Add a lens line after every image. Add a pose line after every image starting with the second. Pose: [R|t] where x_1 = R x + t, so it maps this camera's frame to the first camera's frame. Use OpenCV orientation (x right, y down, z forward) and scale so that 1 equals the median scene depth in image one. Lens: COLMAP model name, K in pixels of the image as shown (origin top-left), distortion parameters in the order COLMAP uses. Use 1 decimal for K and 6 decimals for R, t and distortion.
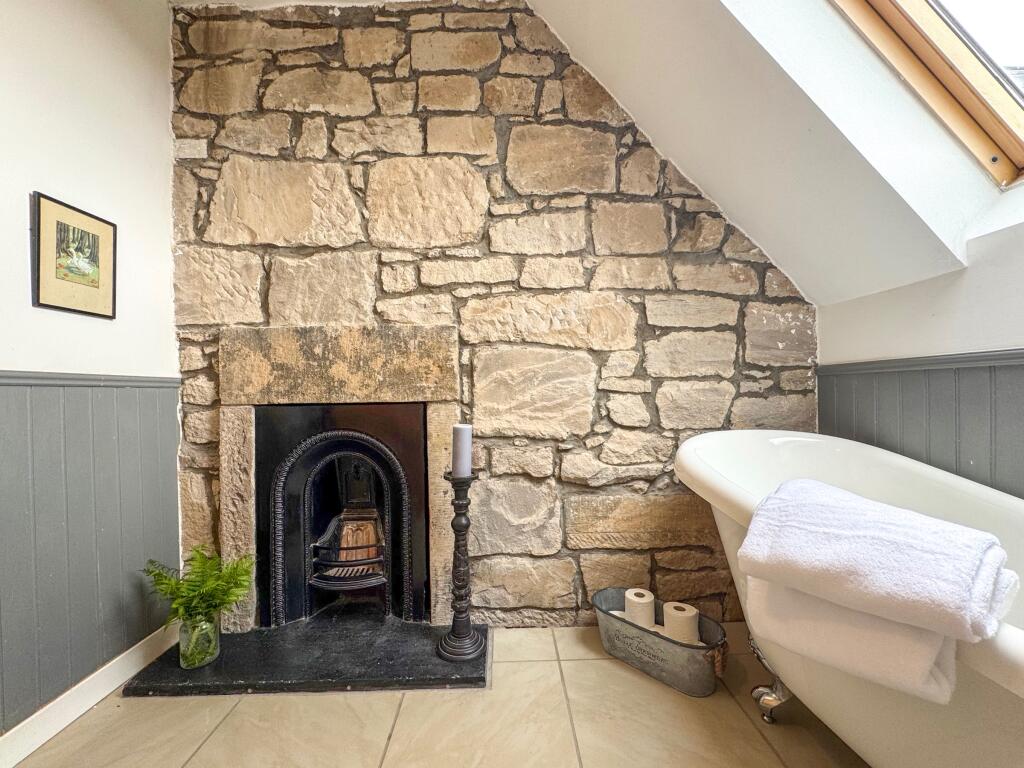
lens RADIAL K [[414.3, 0, 512.0], [0, 414.3, 384.0], [0, 0, 1]] dist [-0.002567, 0.001270]
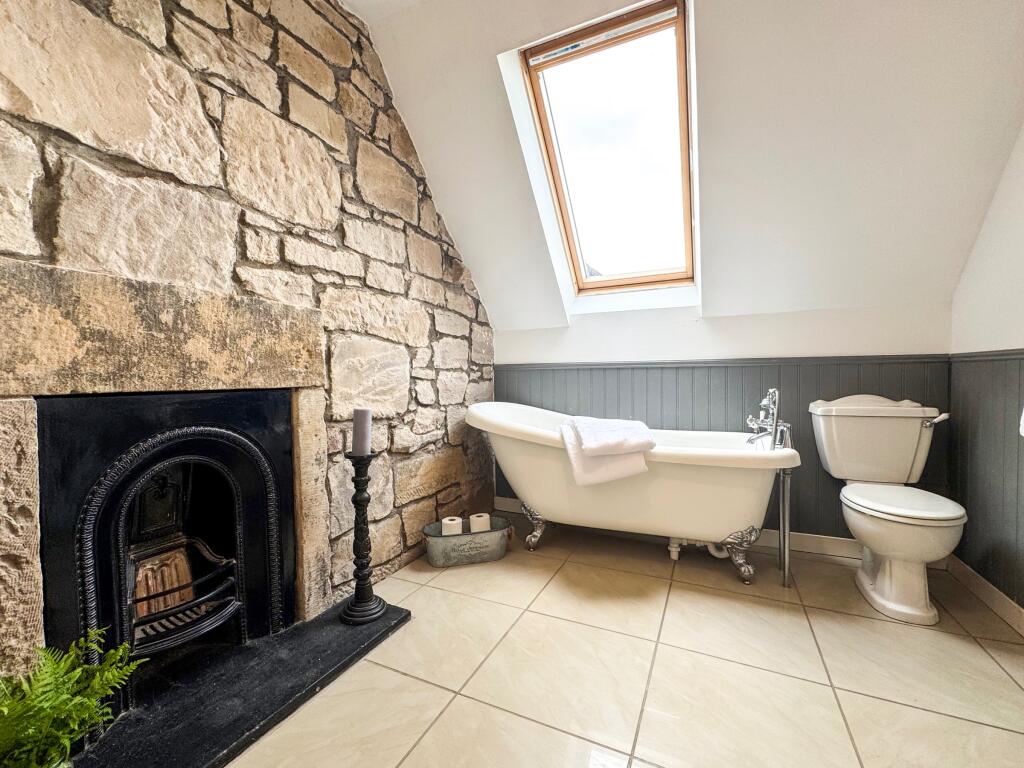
lens RADIAL K [[414.3, 0, 512.0], [0, 414.3, 384.0], [0, 0, 1]] dist [-0.002567, 0.001270]
pose [[0.469681, -0.005728, 0.882817, -0.784927], [0.004652, 0.999981, 0.004013, 0.032467], [-0.882824, 0.002222, 0.469699, 0.127179]]
